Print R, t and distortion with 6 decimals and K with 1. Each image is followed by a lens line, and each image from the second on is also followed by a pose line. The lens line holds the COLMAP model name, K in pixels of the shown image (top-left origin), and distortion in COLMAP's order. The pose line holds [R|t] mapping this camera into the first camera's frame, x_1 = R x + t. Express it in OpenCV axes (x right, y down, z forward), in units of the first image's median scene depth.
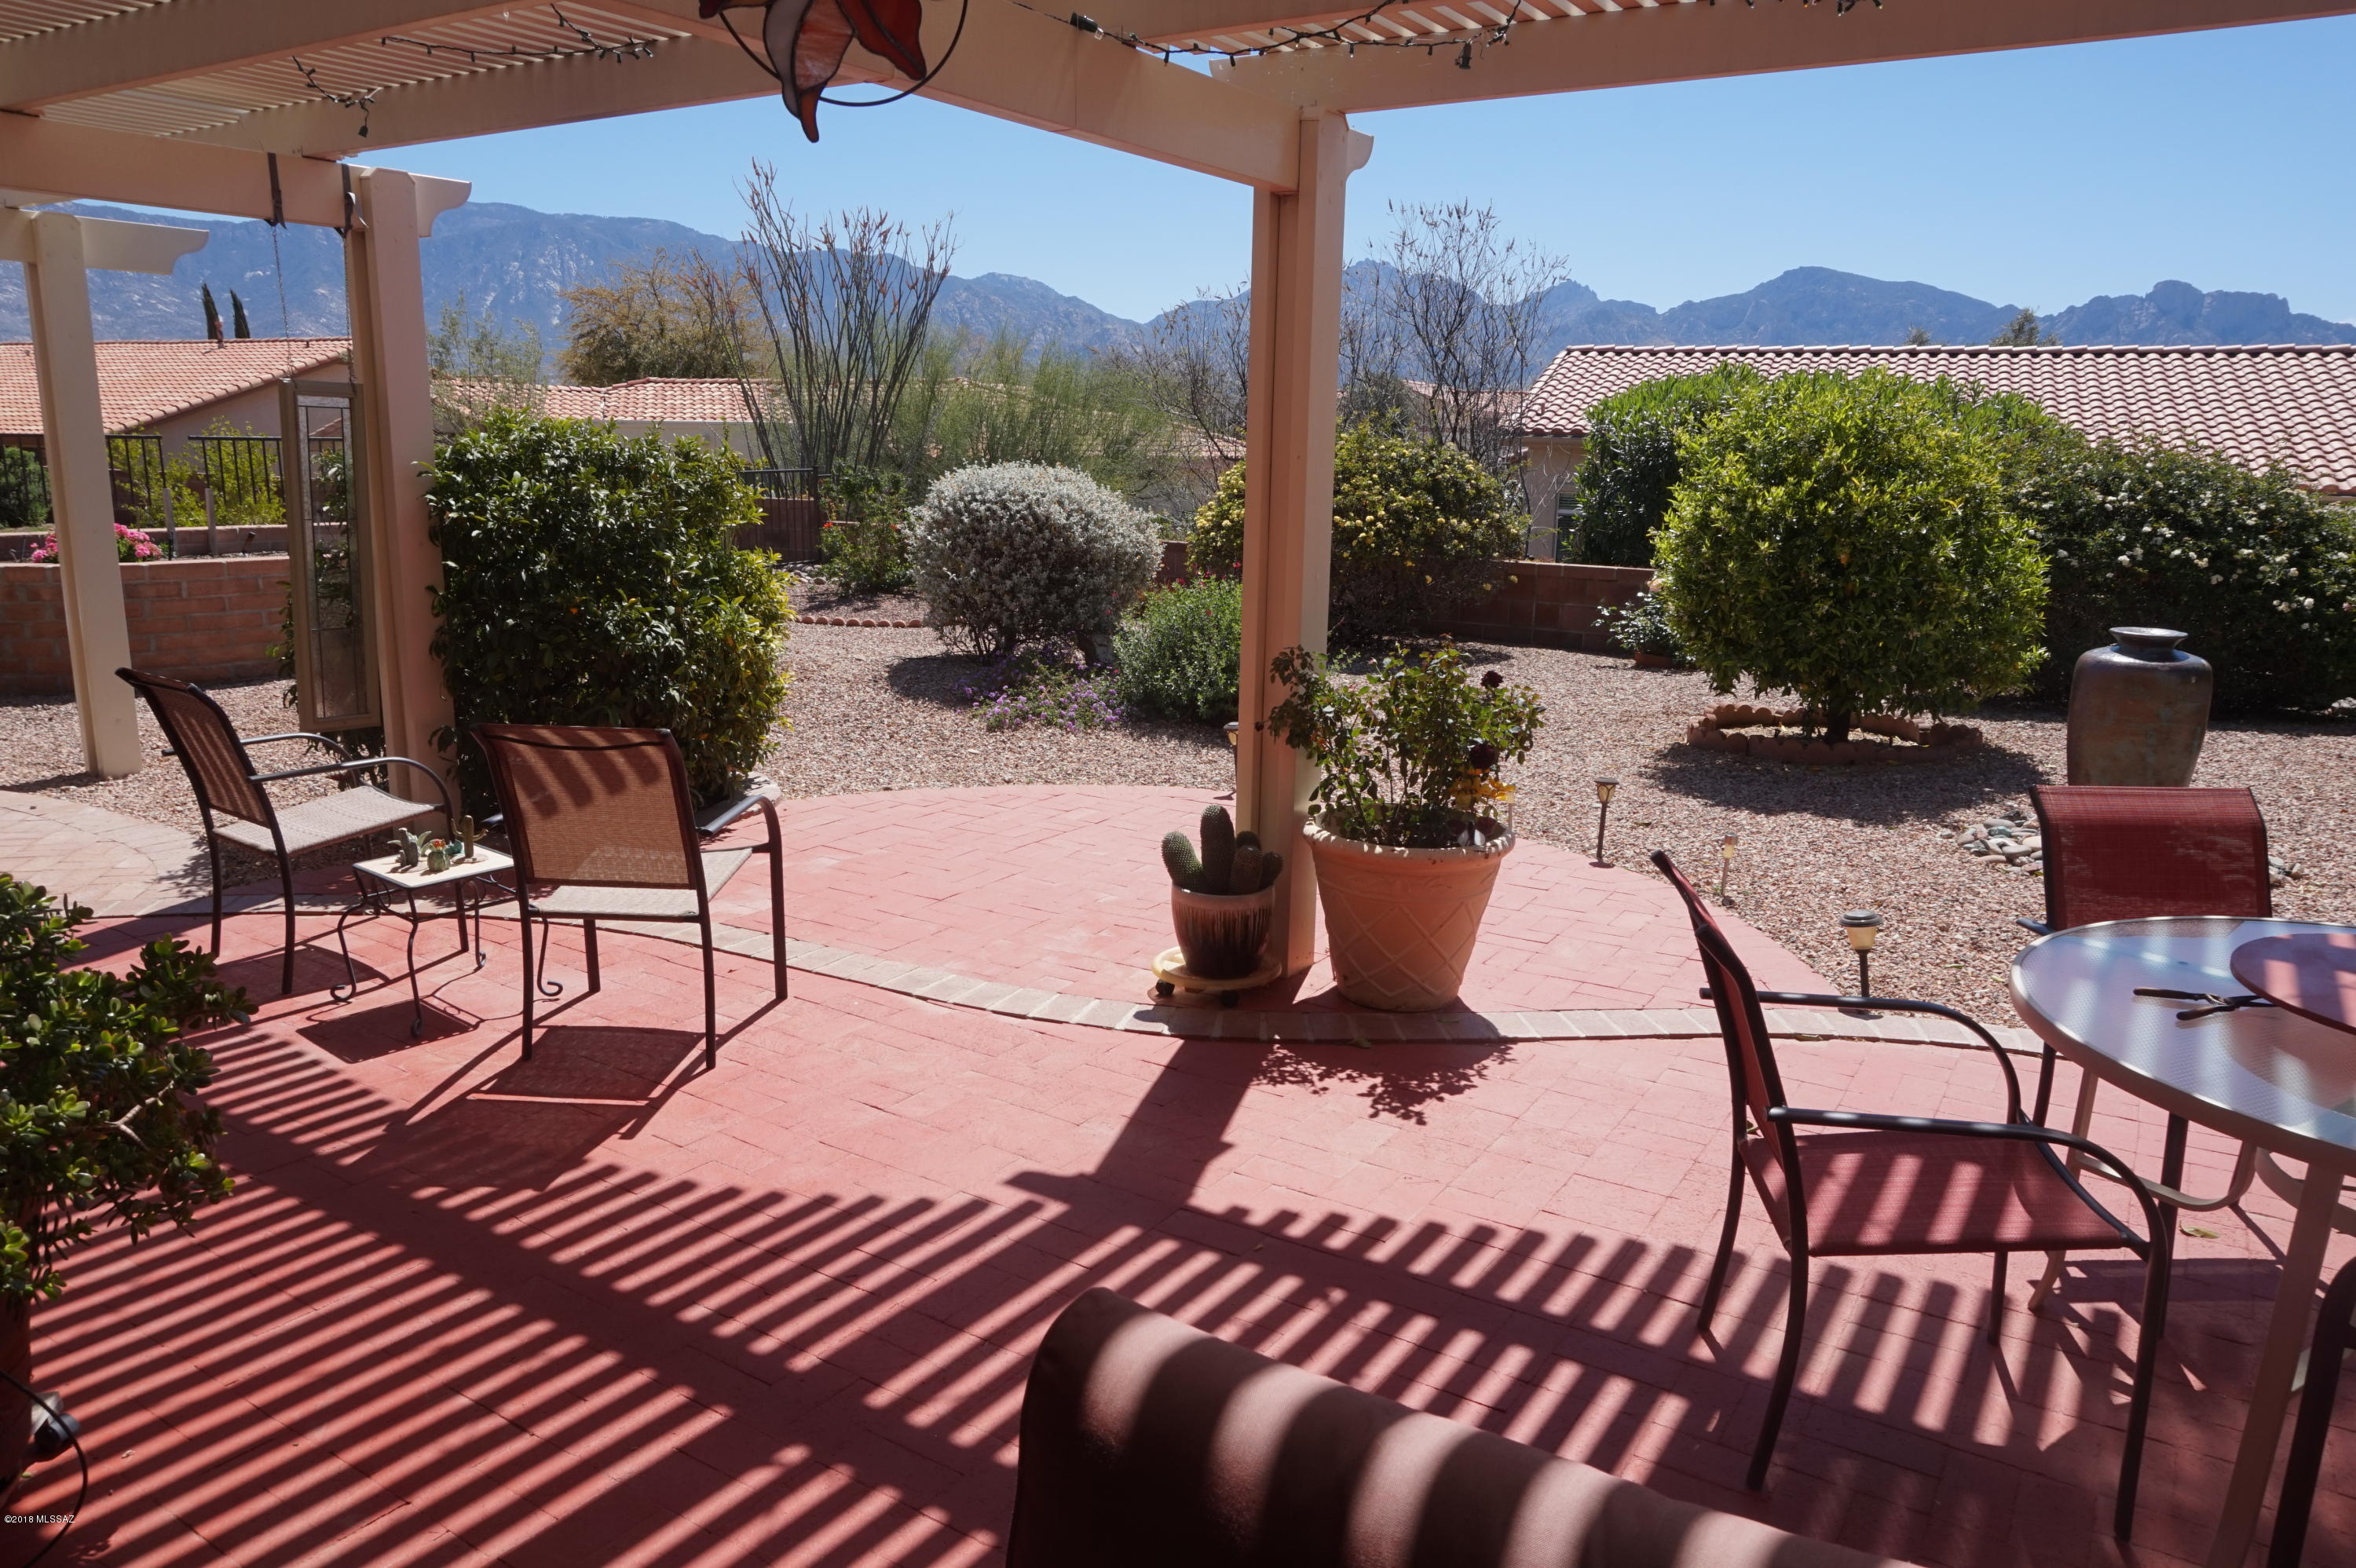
lens RADIAL K [[1622.0, 0, 1178.0], [0, 1622.0, 784.0], [0, 0, 1]] dist [-0.047724, 0.047257]
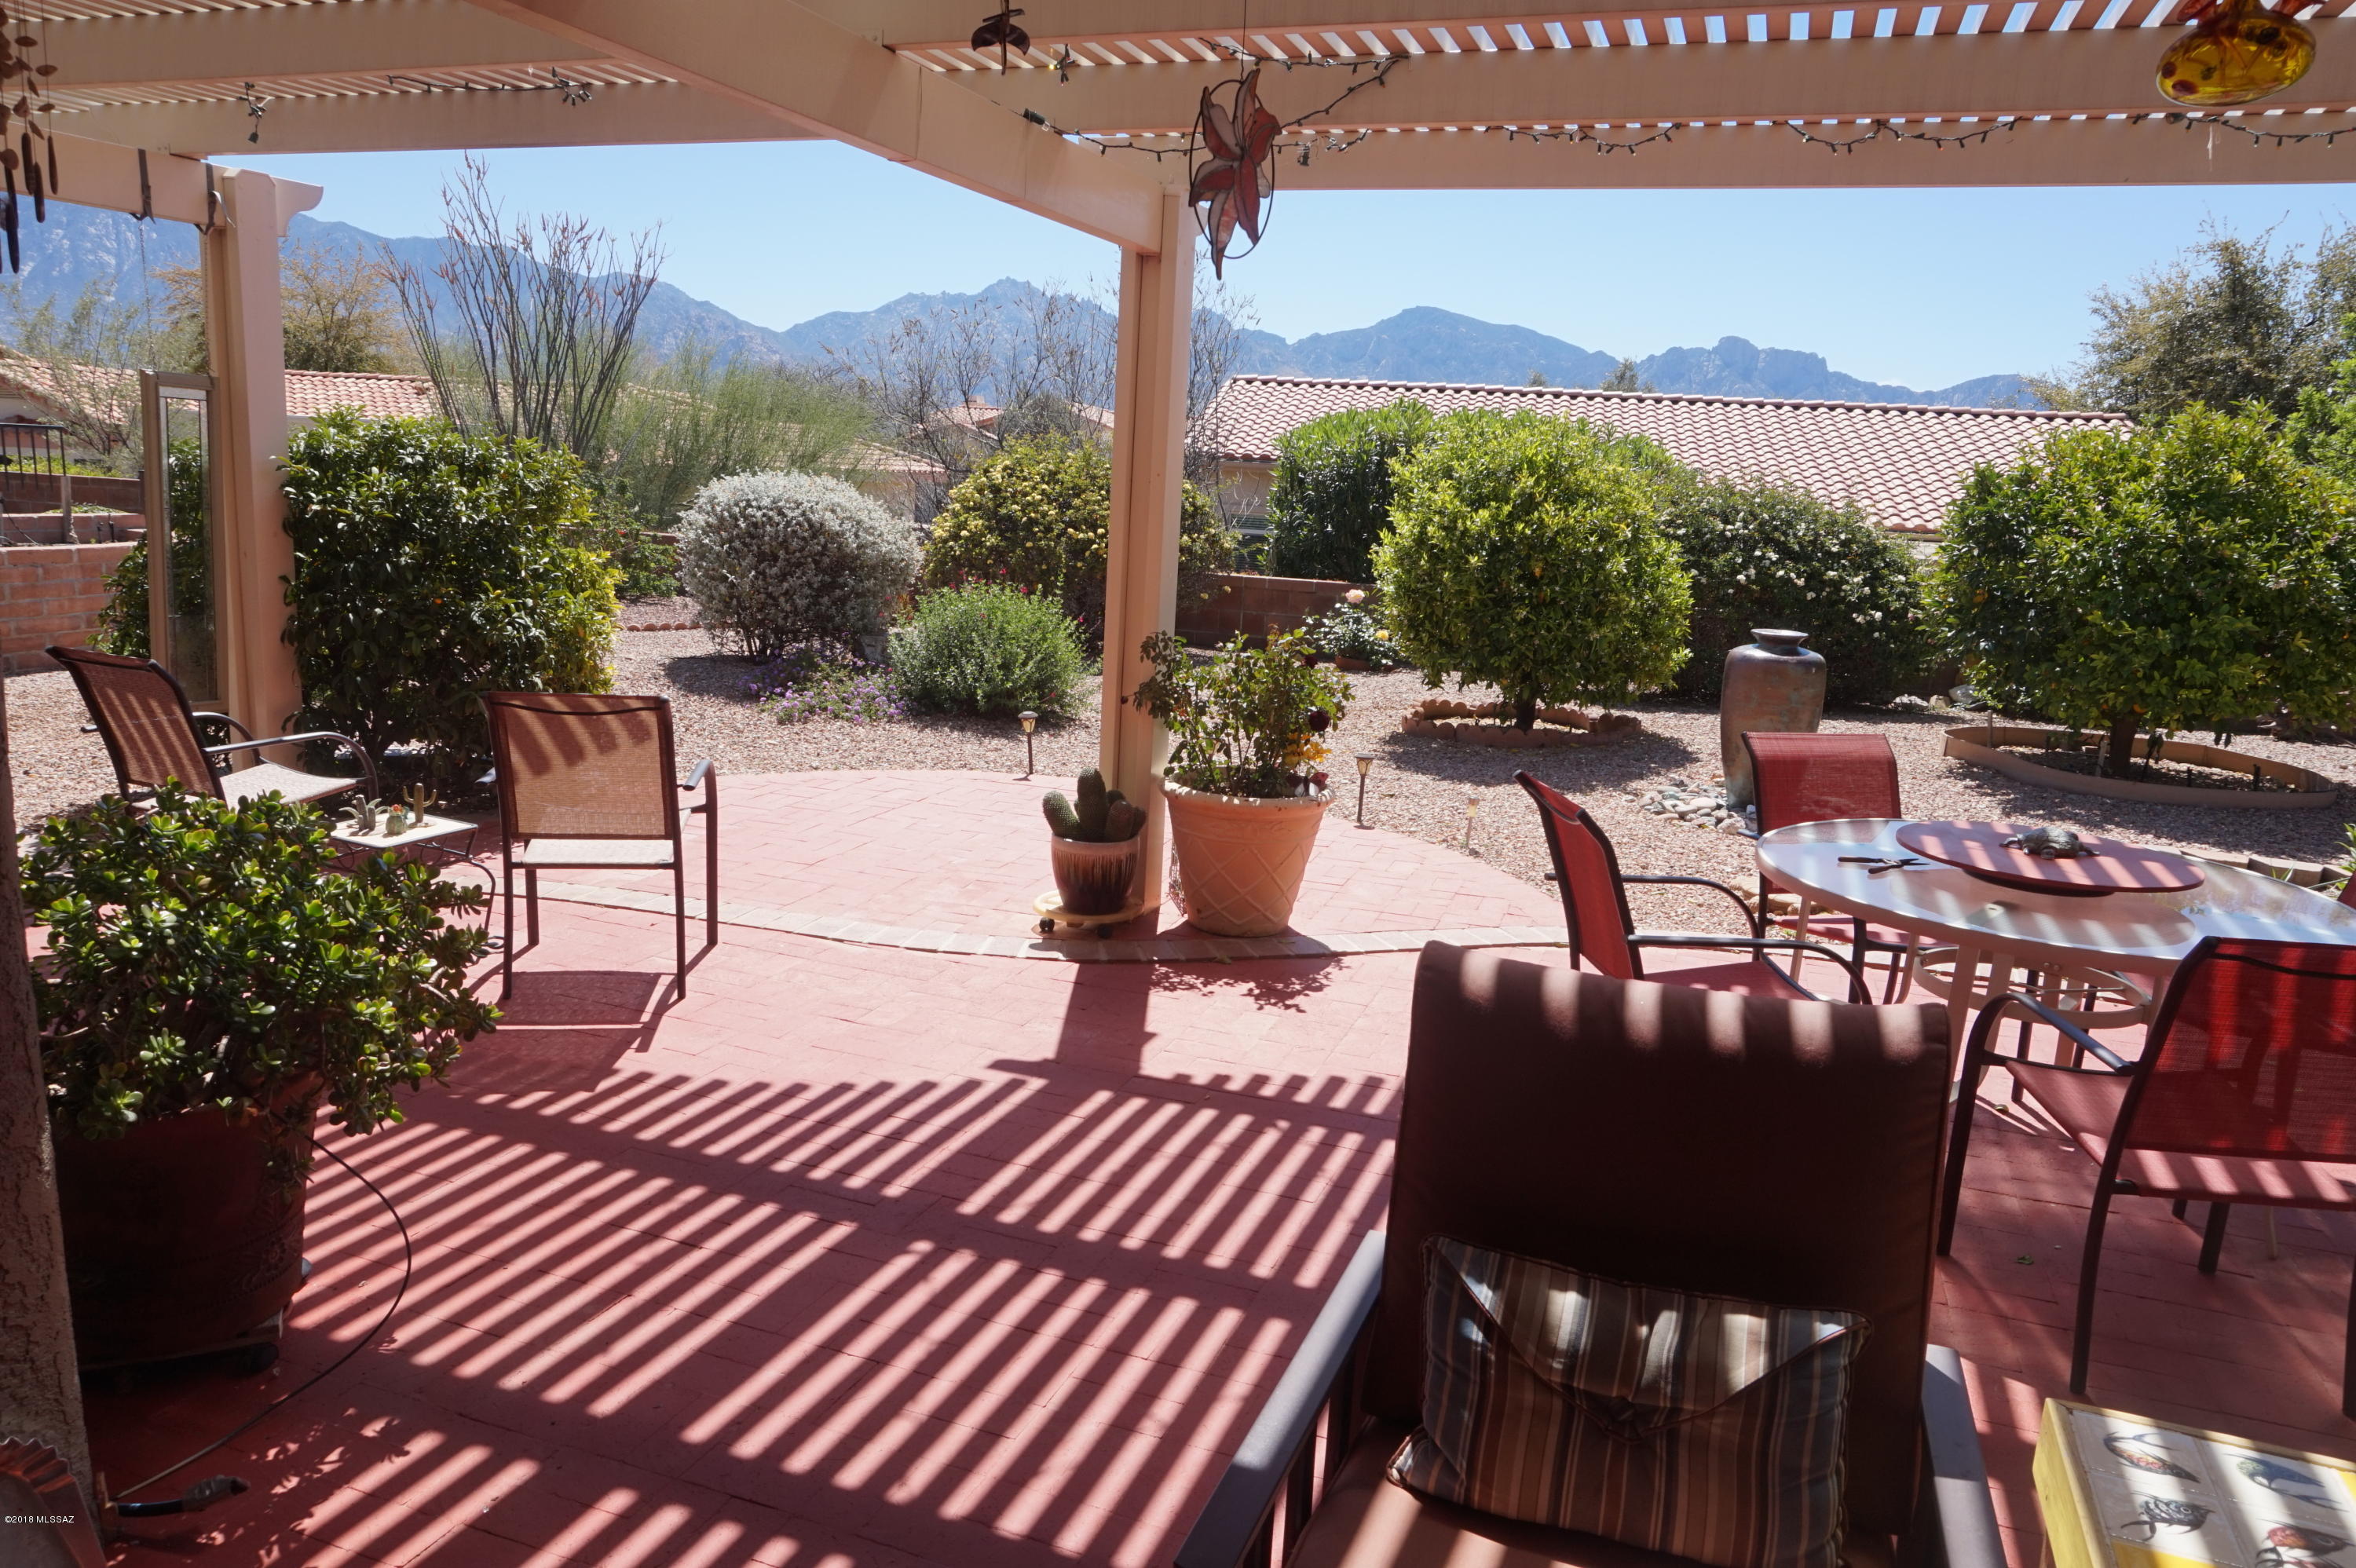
lens RADIAL K [[1622.0, 0, 1178.0], [0, 1622.0, 784.0], [0, 0, 1]] dist [-0.047724, 0.047257]
pose [[0.975509, -0.013046, 0.219574, -0.109828], [0.015240, 0.999849, -0.008301, 0.022388], [-0.219433, 0.011444, 0.975561, -0.102904]]
